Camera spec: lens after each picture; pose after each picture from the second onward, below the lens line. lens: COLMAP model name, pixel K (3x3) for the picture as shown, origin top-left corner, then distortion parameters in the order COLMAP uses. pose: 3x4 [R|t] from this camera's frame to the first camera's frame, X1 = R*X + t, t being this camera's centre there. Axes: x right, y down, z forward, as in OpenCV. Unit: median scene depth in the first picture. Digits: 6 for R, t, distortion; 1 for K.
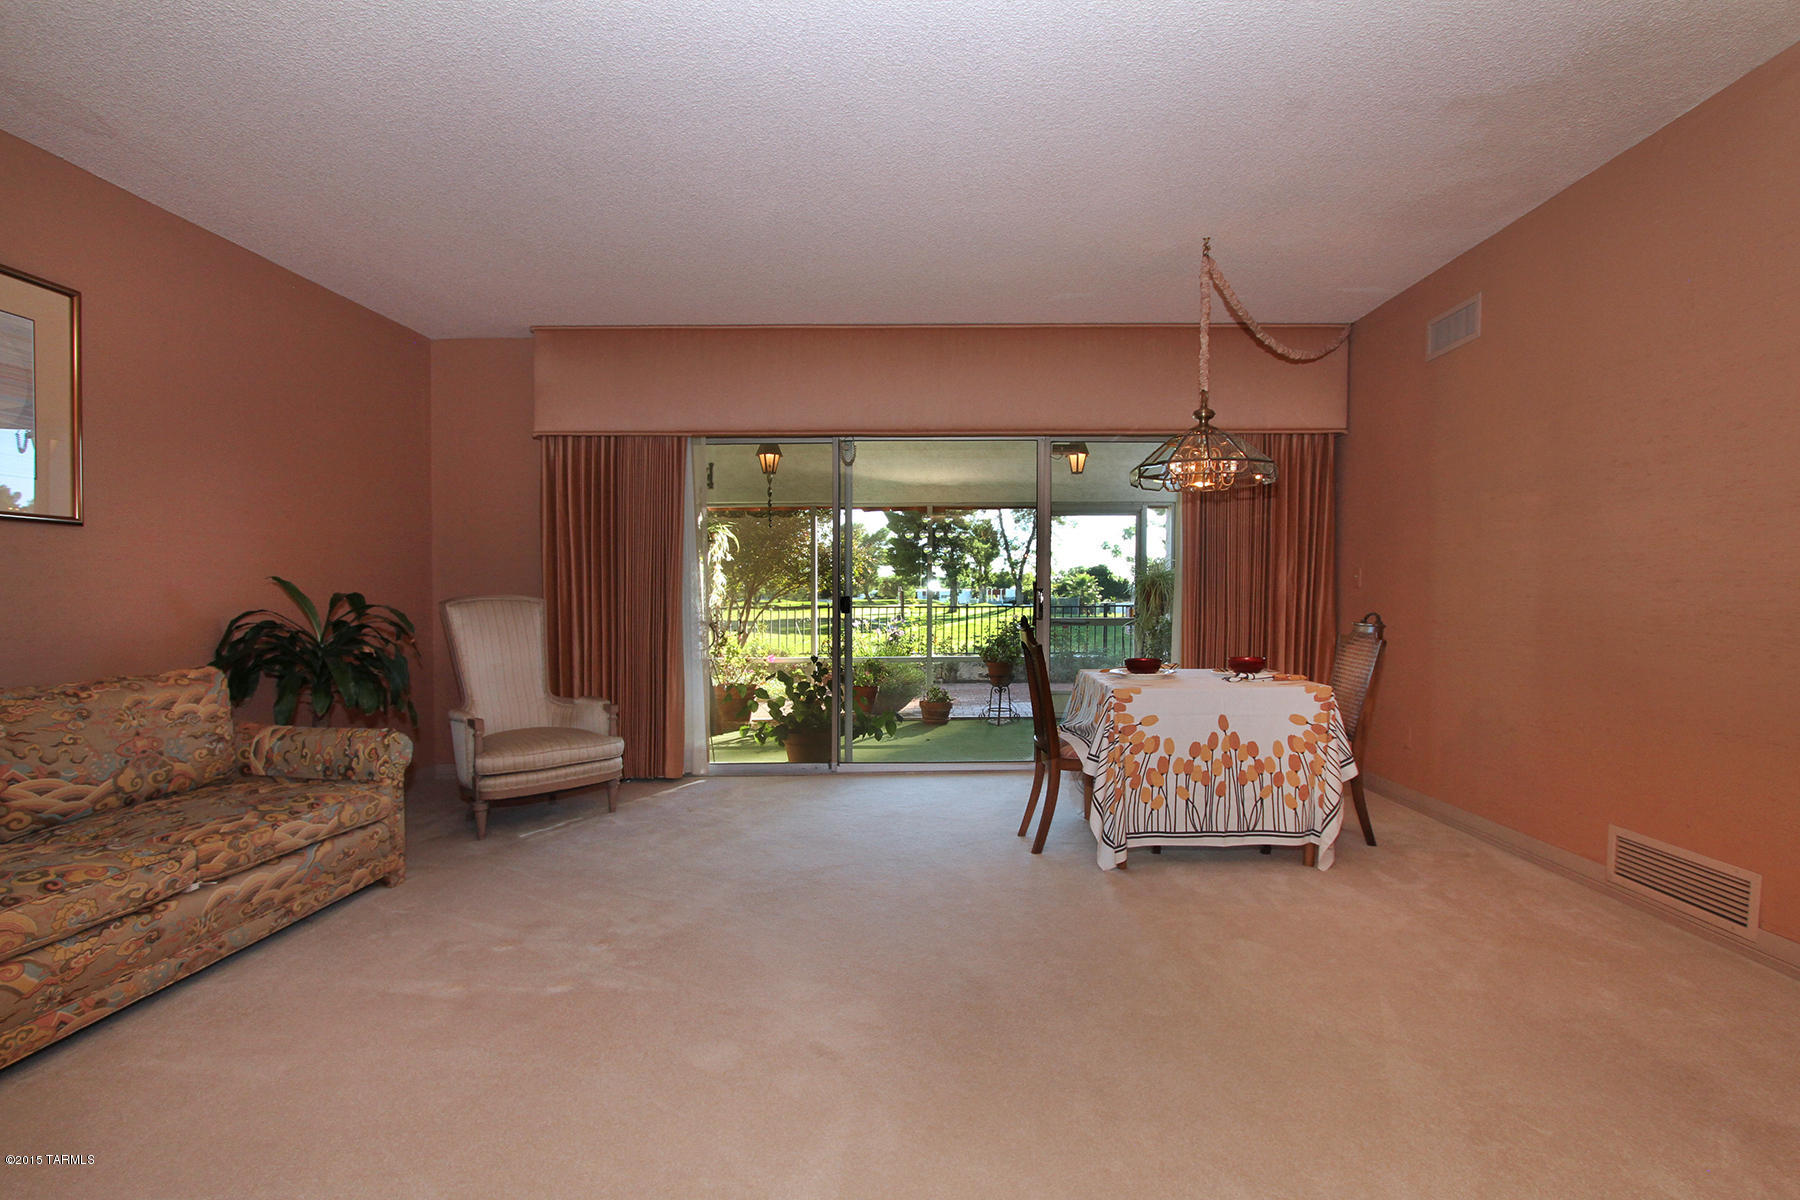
lens RADIAL K [[932.8, 0, 900.0], [0, 932.8, 600.0], [0, 0, 1]] dist [-0.024993, 0.001198]
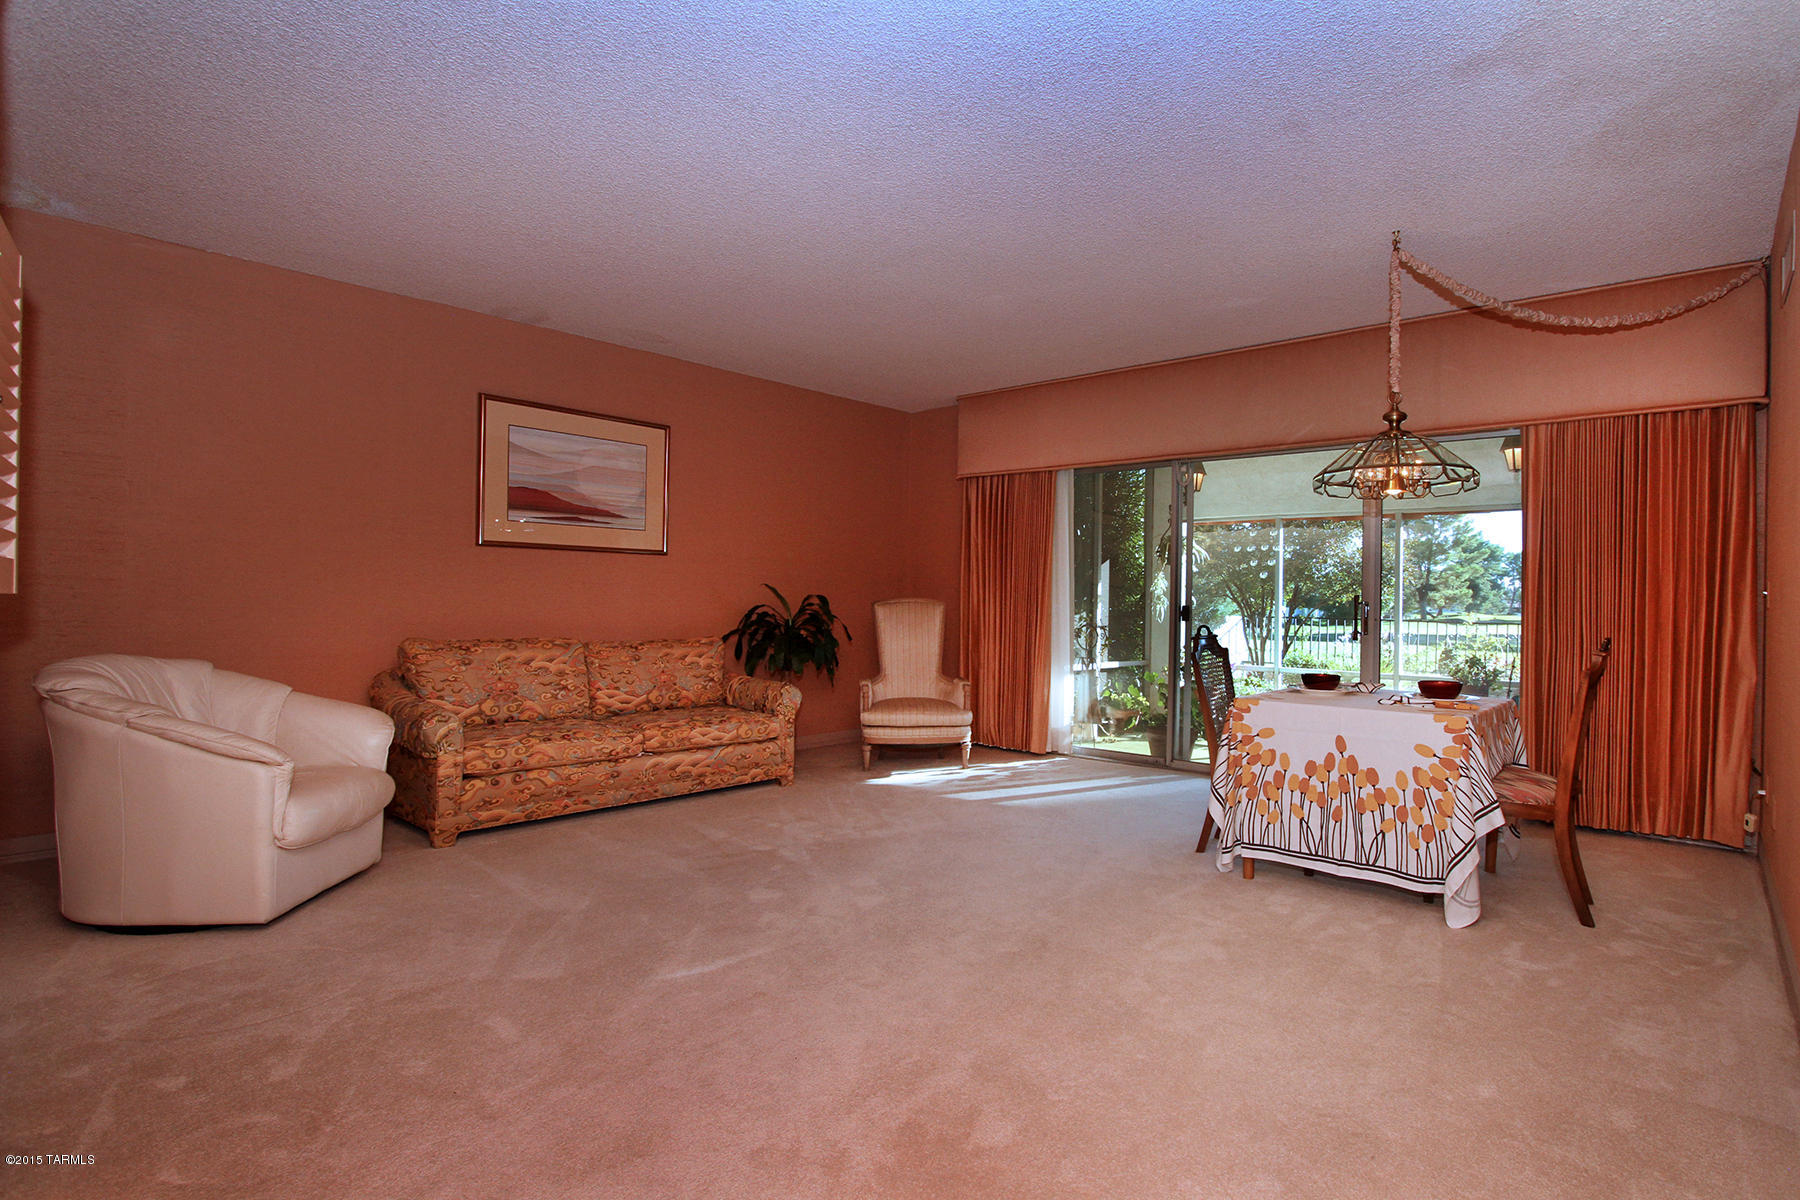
lens RADIAL K [[896.1, 0, 888.4], [0, 896.1, 561.6], [0, 0, 1]] dist [-0.018615, 0.001100]
pose [[0.736259, -0.010591, -0.676617, 0.626823], [-0.024072, 0.998835, -0.041829, -0.005635], [0.676272, 0.047085, 0.735146, 0.005419]]
